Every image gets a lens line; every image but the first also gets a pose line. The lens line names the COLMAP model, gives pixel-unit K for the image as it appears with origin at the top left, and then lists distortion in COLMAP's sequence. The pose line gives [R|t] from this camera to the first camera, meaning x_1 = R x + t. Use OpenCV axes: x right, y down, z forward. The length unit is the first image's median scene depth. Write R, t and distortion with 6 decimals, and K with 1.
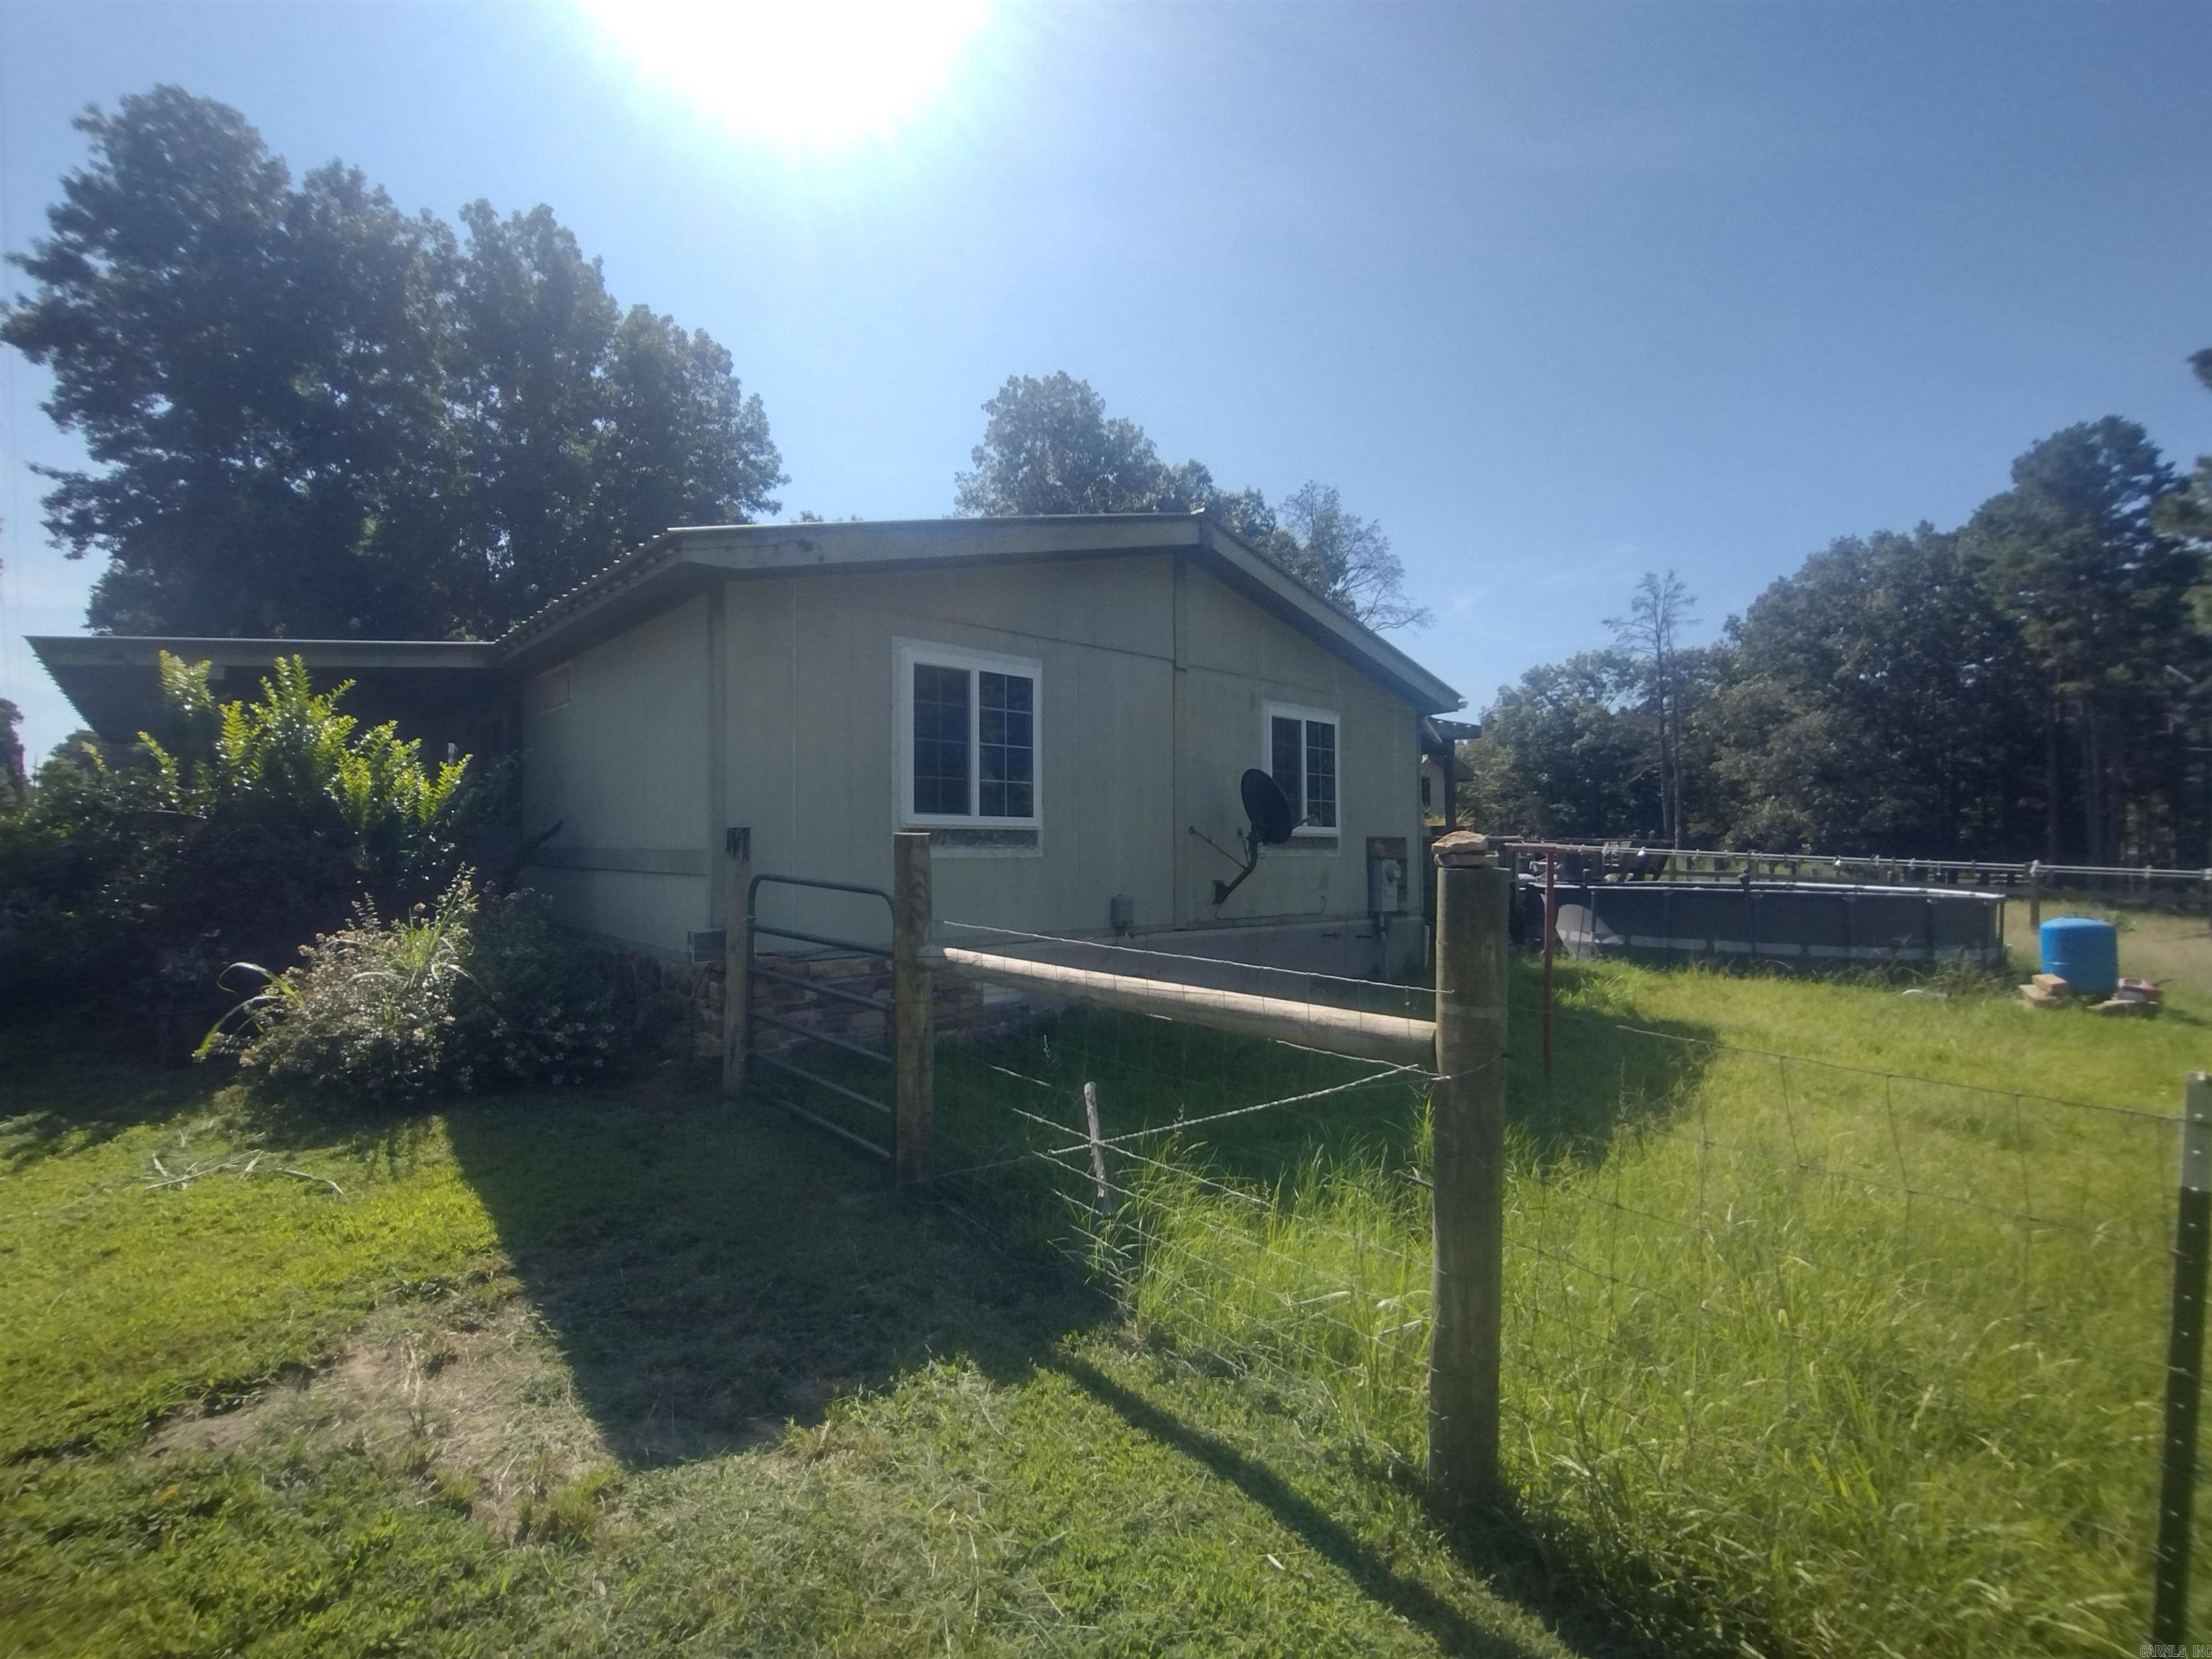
lens RADIAL K [[978.0, 0, 1105.1], [0, 978.0, 824.0], [0, 0, 1]] dist [0.000321, -0.006722]
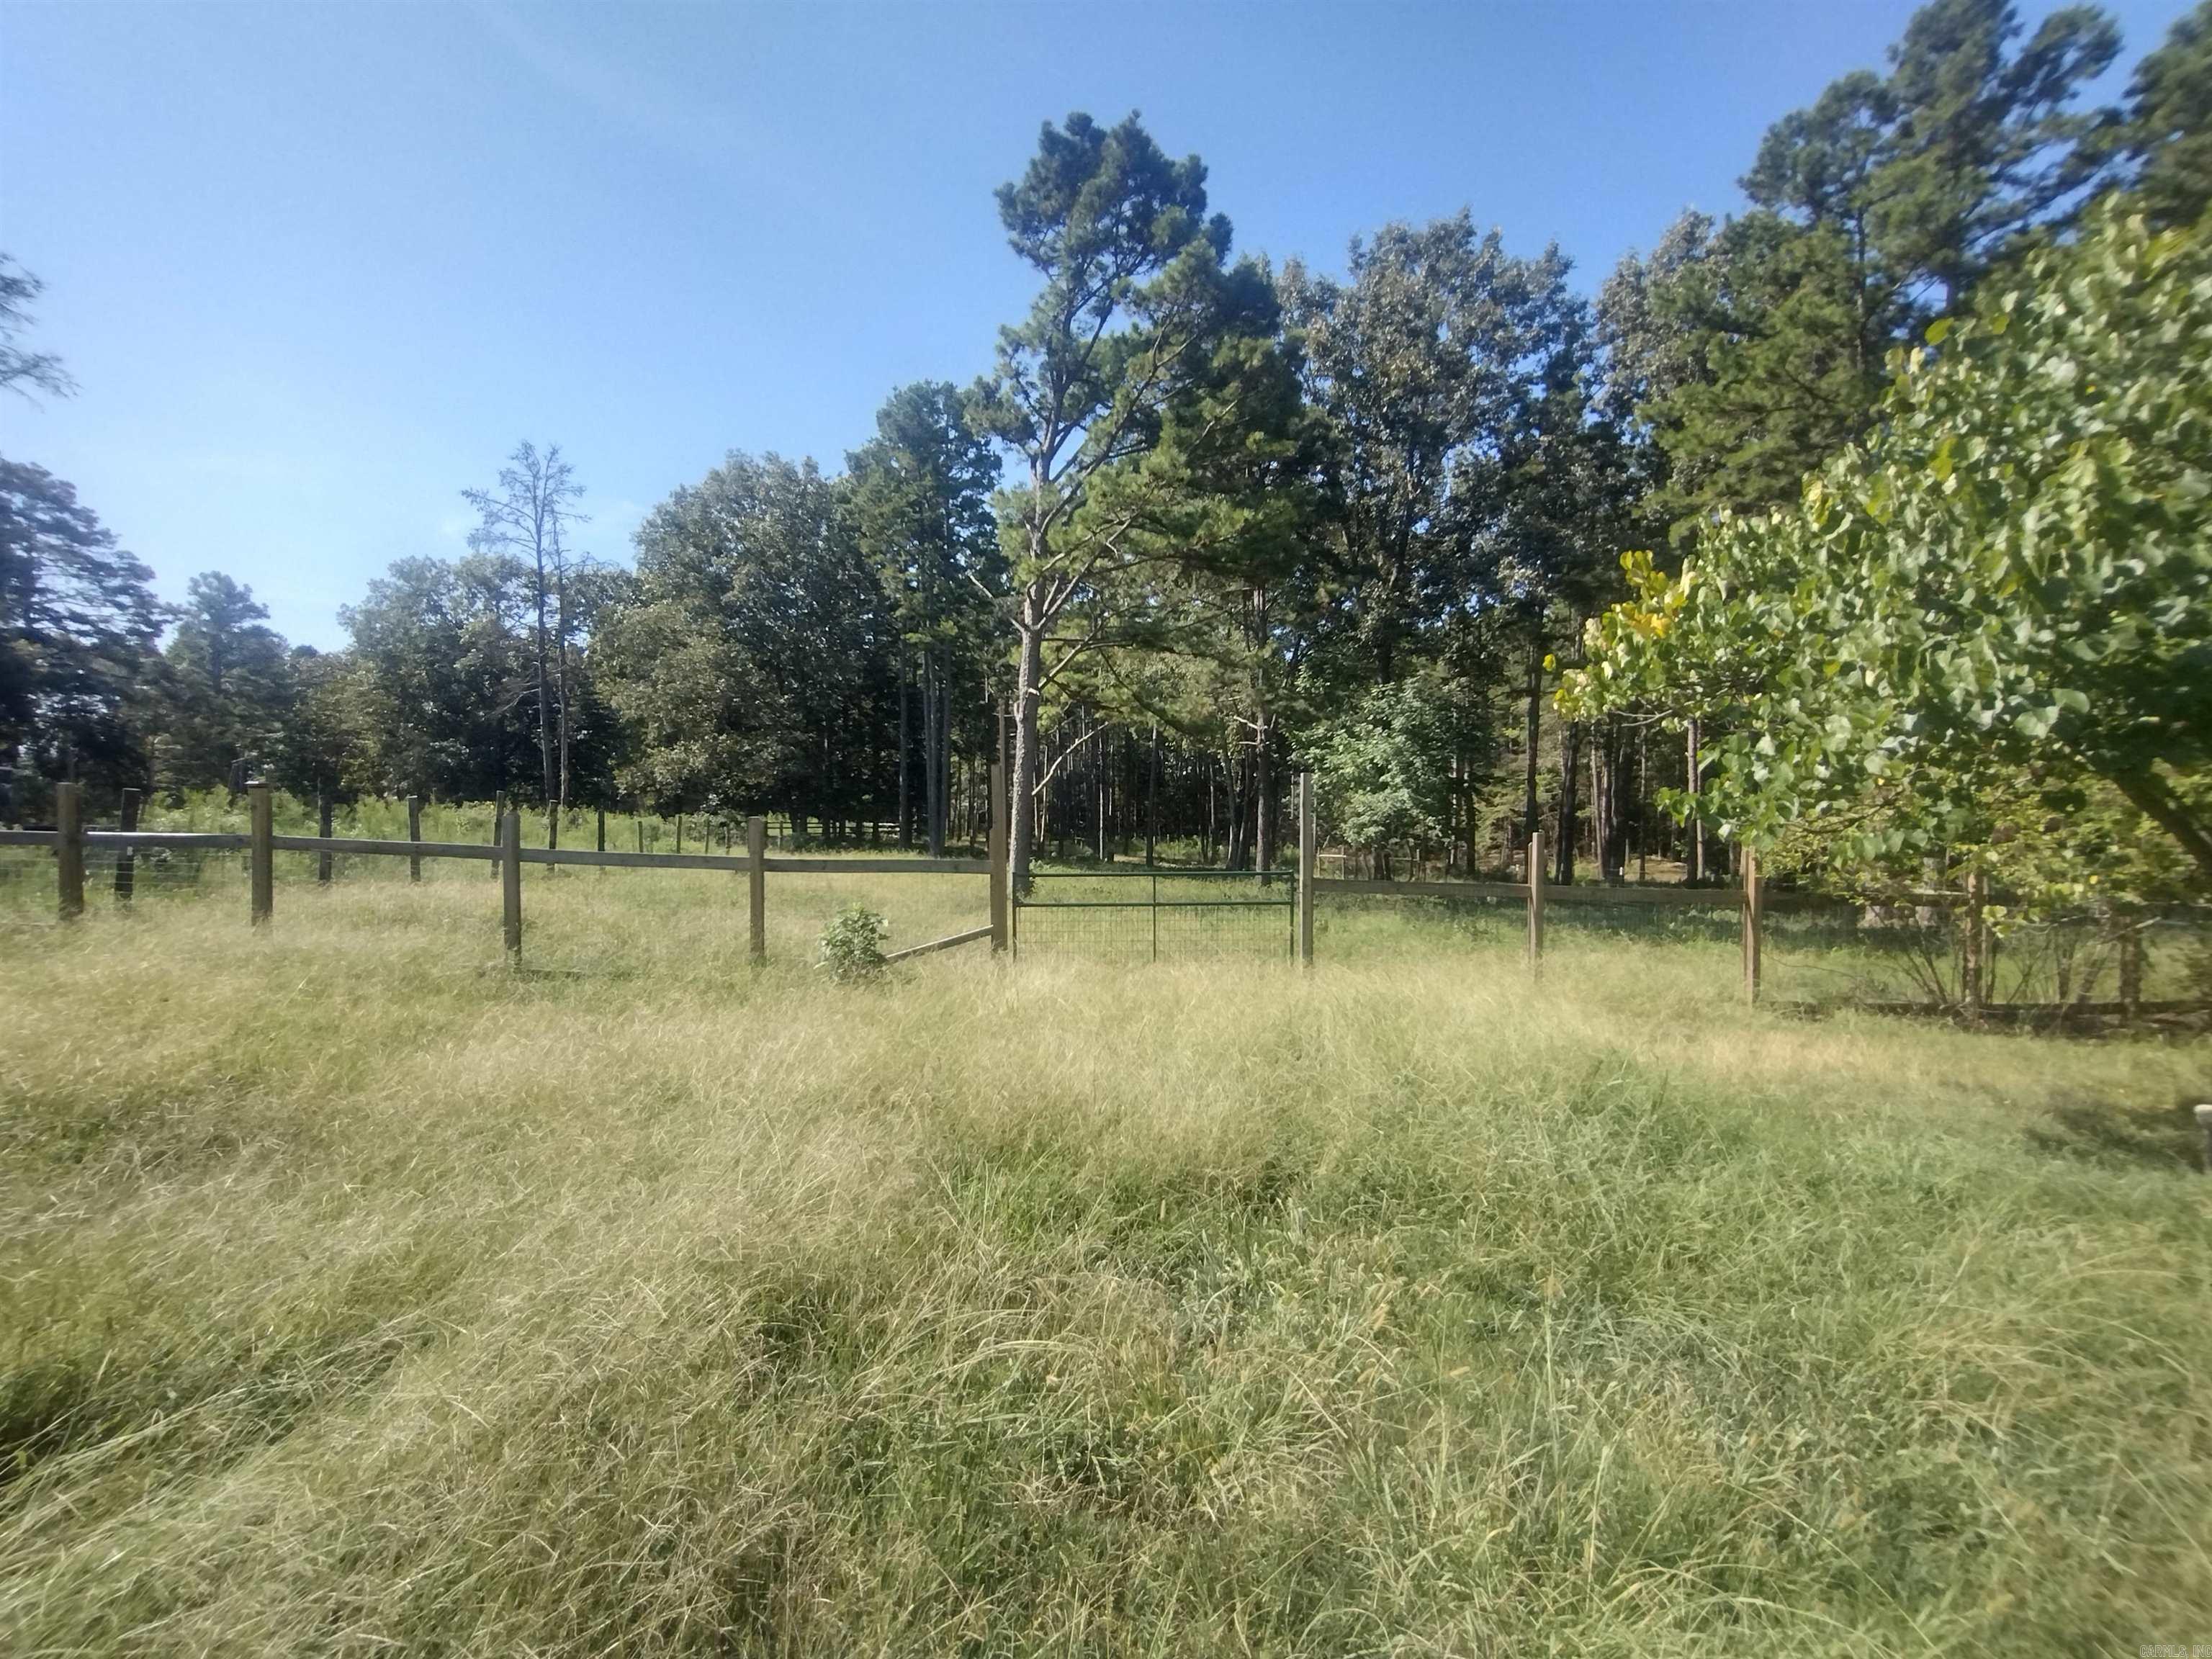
lens RADIAL K [[1008.8, 0, 1106.0], [0, 1008.8, 829.5], [0, 0, 1]] dist [0.000795, 0.000246]
pose [[0.587695, -0.020508, 0.808823, 0.211843], [-0.020660, 0.998972, 0.040341, 0.010044], [-0.808819, -0.040419, 0.586667, 0.176650]]
